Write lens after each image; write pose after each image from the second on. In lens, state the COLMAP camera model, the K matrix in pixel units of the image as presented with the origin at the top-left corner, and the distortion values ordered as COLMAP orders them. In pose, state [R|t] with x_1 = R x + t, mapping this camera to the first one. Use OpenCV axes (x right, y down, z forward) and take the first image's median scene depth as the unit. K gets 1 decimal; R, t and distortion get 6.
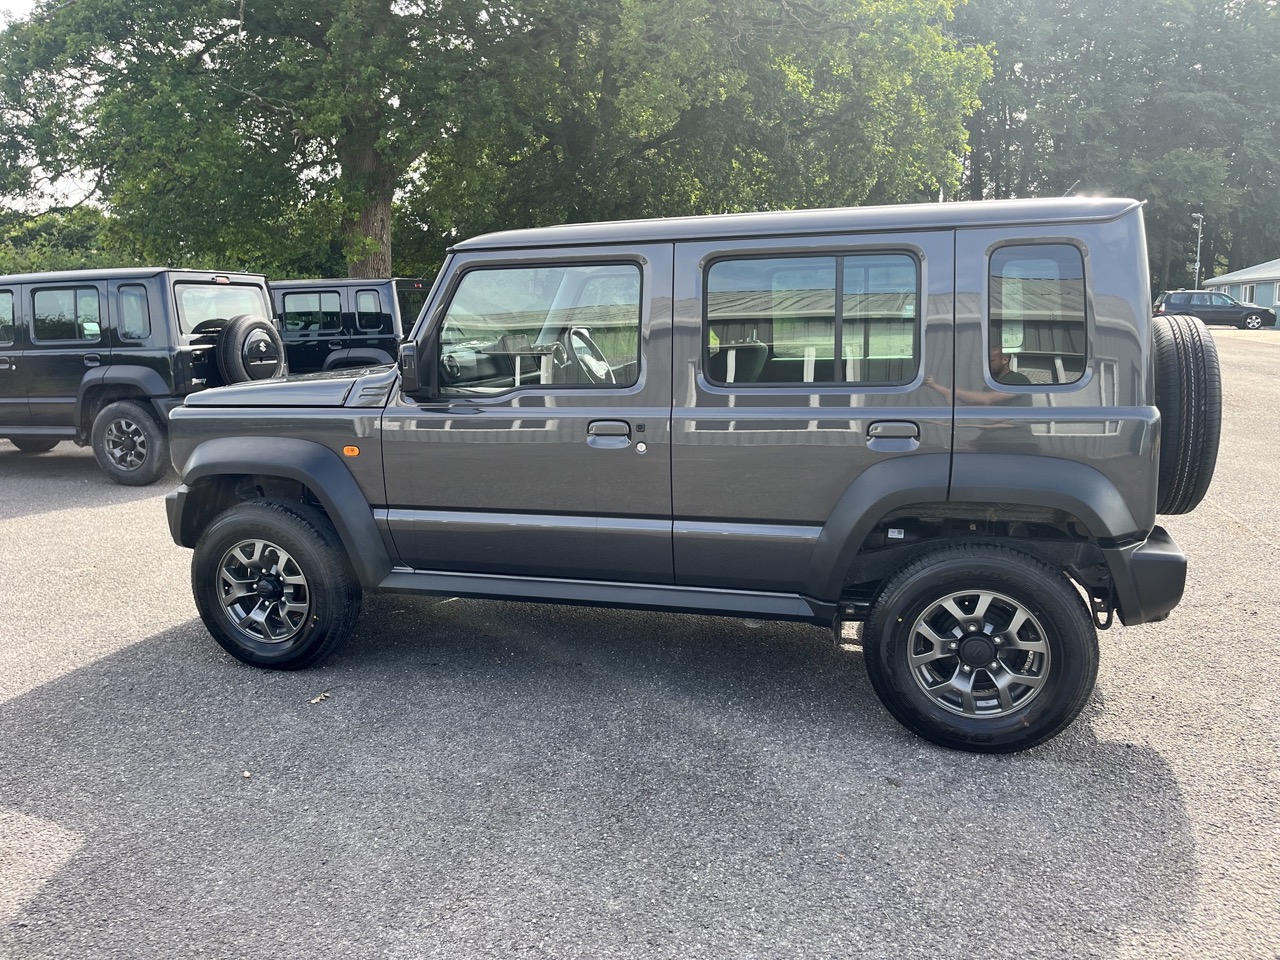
lens RADIAL K [[973.4, 0, 641.3], [0, 973.4, 486.8], [0, 0, 1]] dist [0.070628, -0.094882]
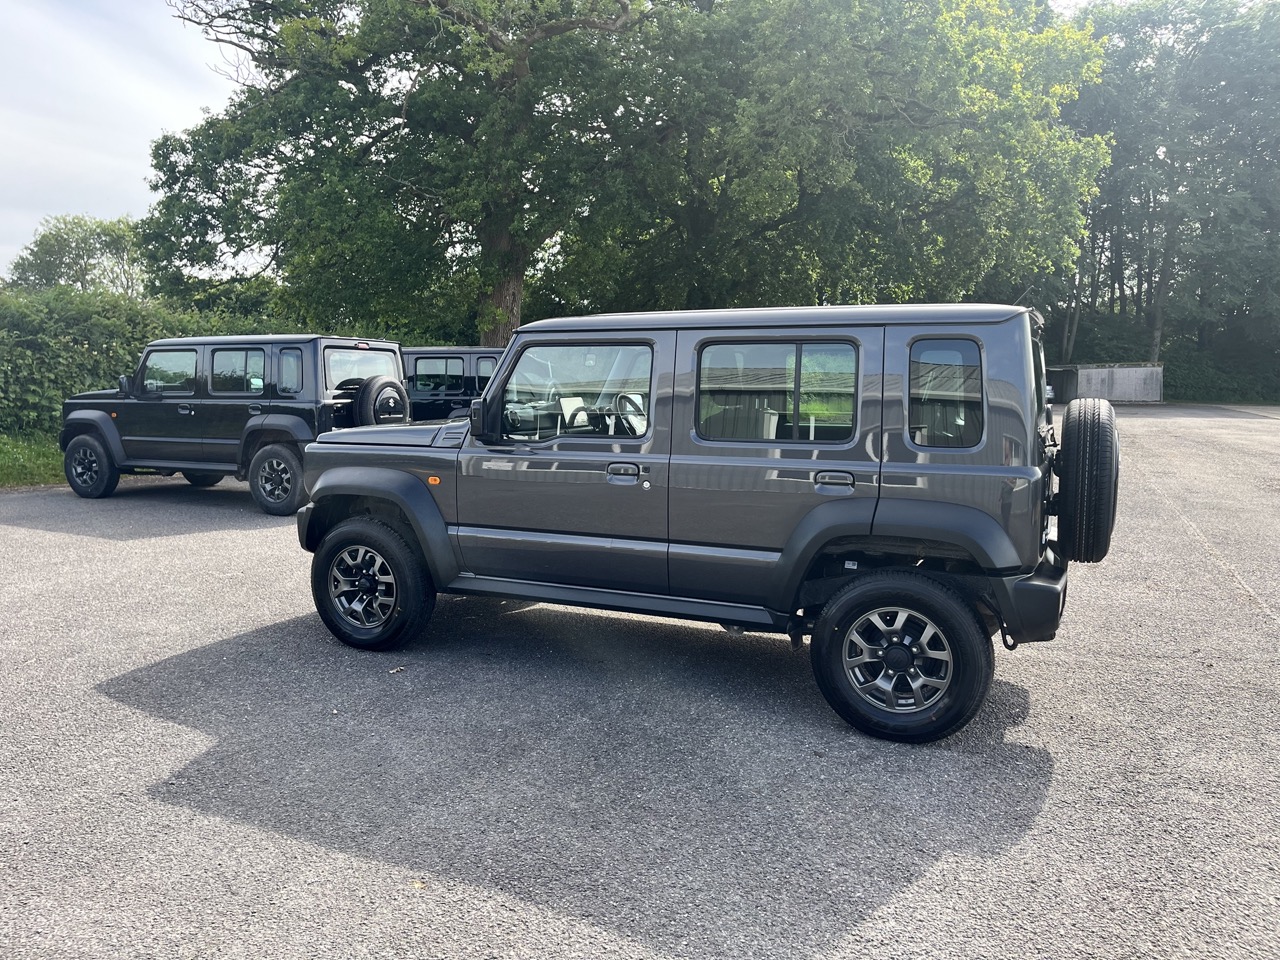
lens RADIAL K [[973.4, 0, 637.7], [0, 973.4, 478.8], [0, 0, 1]] dist [0.070628, -0.094882]
pose [[0.990322, 0.043655, -0.131742, 0.144984], [-0.053813, 0.995764, -0.074552, 0.044004], [0.127929, 0.080920, 0.988477, -0.252571]]
